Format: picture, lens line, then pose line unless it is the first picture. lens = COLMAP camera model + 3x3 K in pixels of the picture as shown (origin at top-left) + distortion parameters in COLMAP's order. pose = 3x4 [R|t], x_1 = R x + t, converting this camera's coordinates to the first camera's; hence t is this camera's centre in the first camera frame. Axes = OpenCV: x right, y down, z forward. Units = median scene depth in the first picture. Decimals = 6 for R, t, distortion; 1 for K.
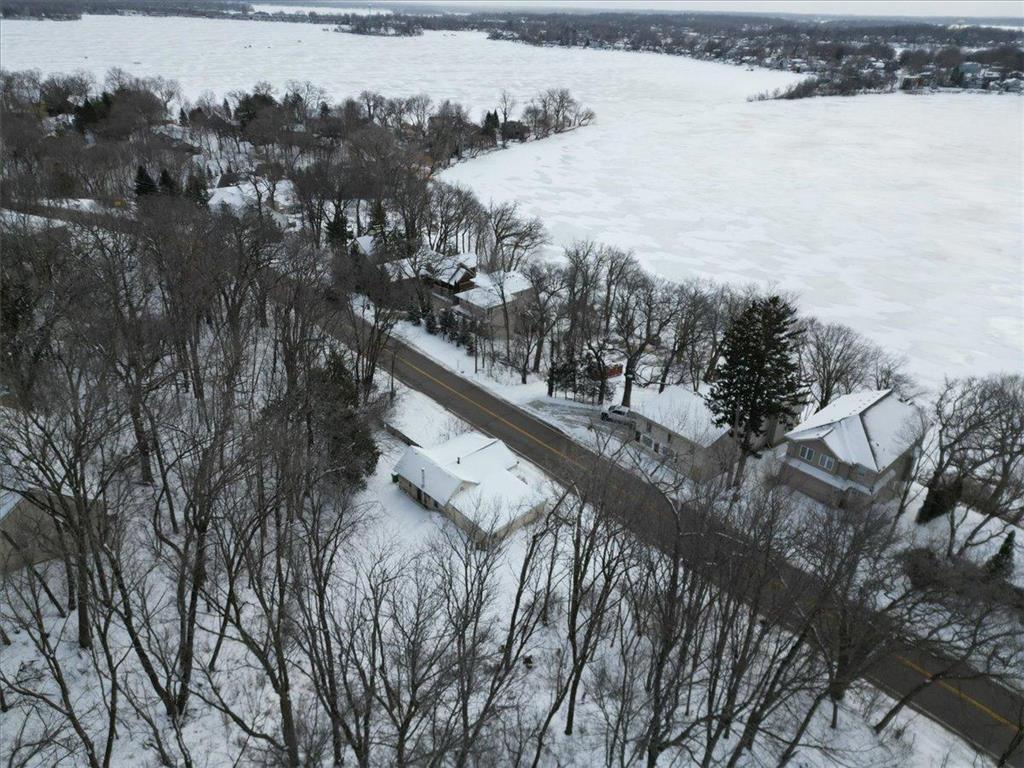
lens RADIAL K [[708.5, 0, 512.5], [0, 708.5, 378.8], [0, 0, 1]] dist [0.083062, -0.080315]
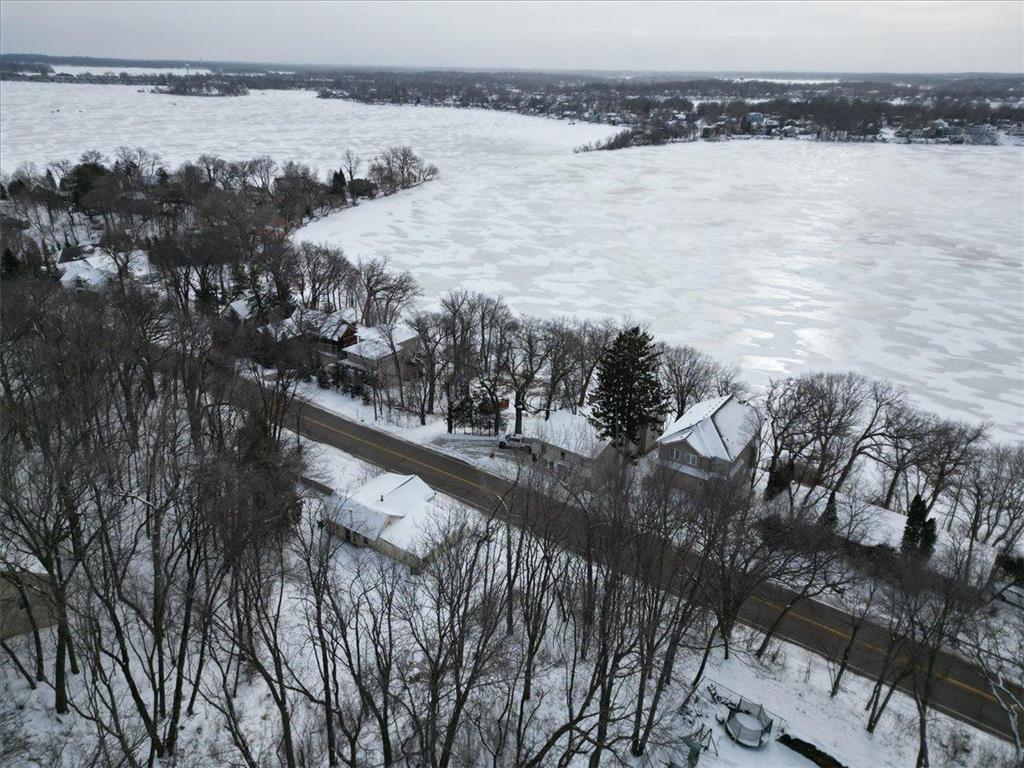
lens RADIAL K [[708.5, 0, 512.5], [0, 708.5, 378.8], [0, 0, 1]] dist [0.083062, -0.080315]
pose [[0.975750, -0.097036, 0.196205, -0.026855], [0.109442, 0.992558, -0.053387, 0.004615], [-0.189564, 0.073565, 0.979109, -0.043740]]
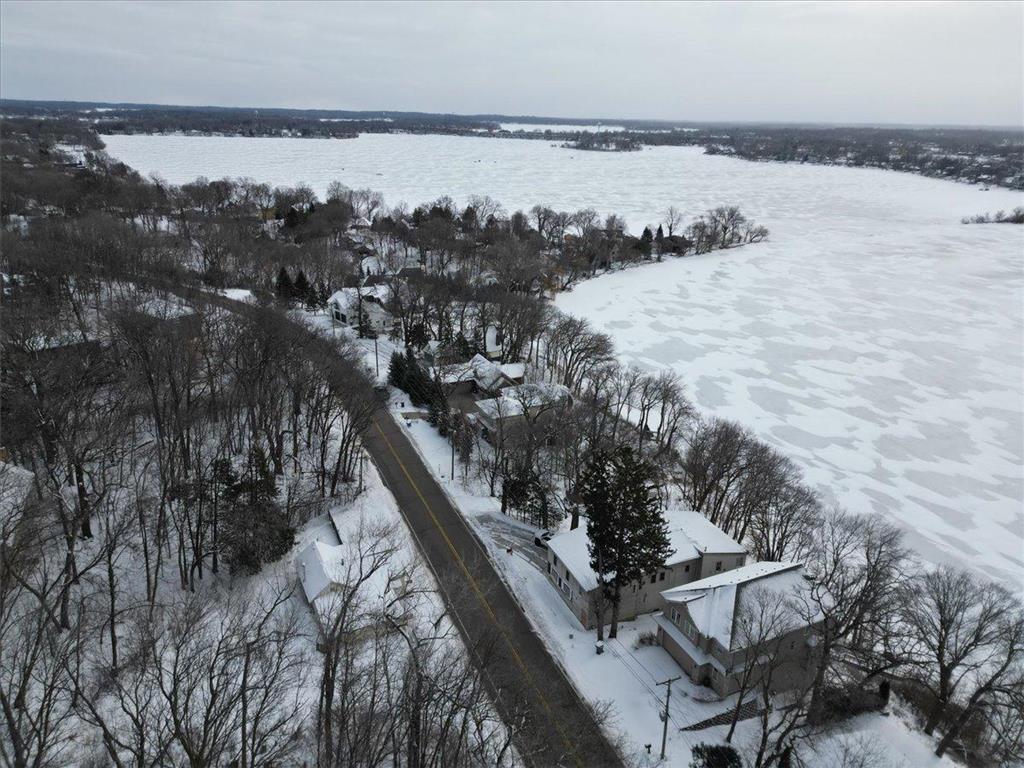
lens RADIAL K [[708.5, 0, 512.5], [0, 708.5, 378.8], [0, 0, 1]] dist [0.083062, -0.080315]
pose [[0.954896, 0.098614, -0.280086, 0.154974], [-0.135036, 0.984280, -0.113830, -0.023940], [0.264458, 0.146518, 0.953202, 0.000209]]
